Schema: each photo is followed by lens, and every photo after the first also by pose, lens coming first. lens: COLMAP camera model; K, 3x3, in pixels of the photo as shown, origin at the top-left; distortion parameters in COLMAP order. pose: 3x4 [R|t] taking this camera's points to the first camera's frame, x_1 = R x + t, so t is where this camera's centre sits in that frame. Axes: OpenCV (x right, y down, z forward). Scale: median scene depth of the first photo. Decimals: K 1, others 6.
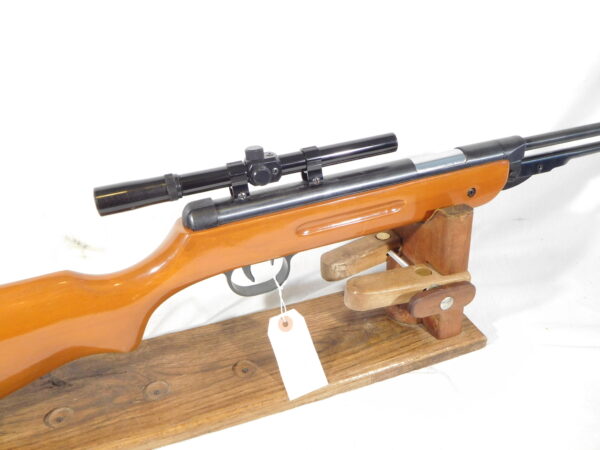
lens RADIAL K [[498.1, 0, 296.6], [0, 498.1, 225.1], [0, 0, 1]] dist [0.008978, -0.017076]
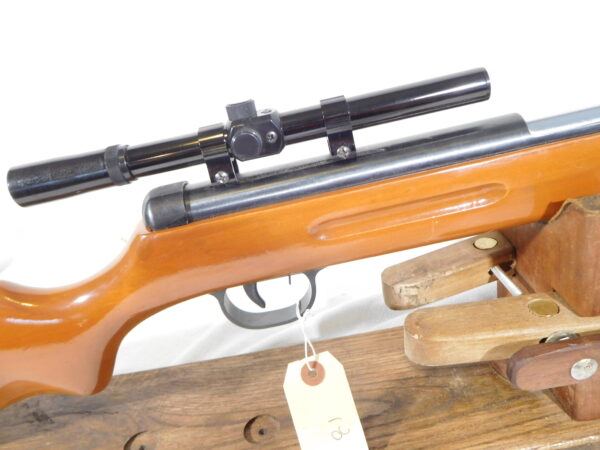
lens RADIAL K [[498.1, 0, 303.0], [0, 498.1, 222.7], [0, 0, 1]] dist [0.008978, -0.017076]
pose [[0.955831, 0.013461, -0.293607, 0.159145], [-0.013529, 0.999907, 0.001800, -0.002751], [0.293604, 0.002252, 0.955925, 0.367285]]
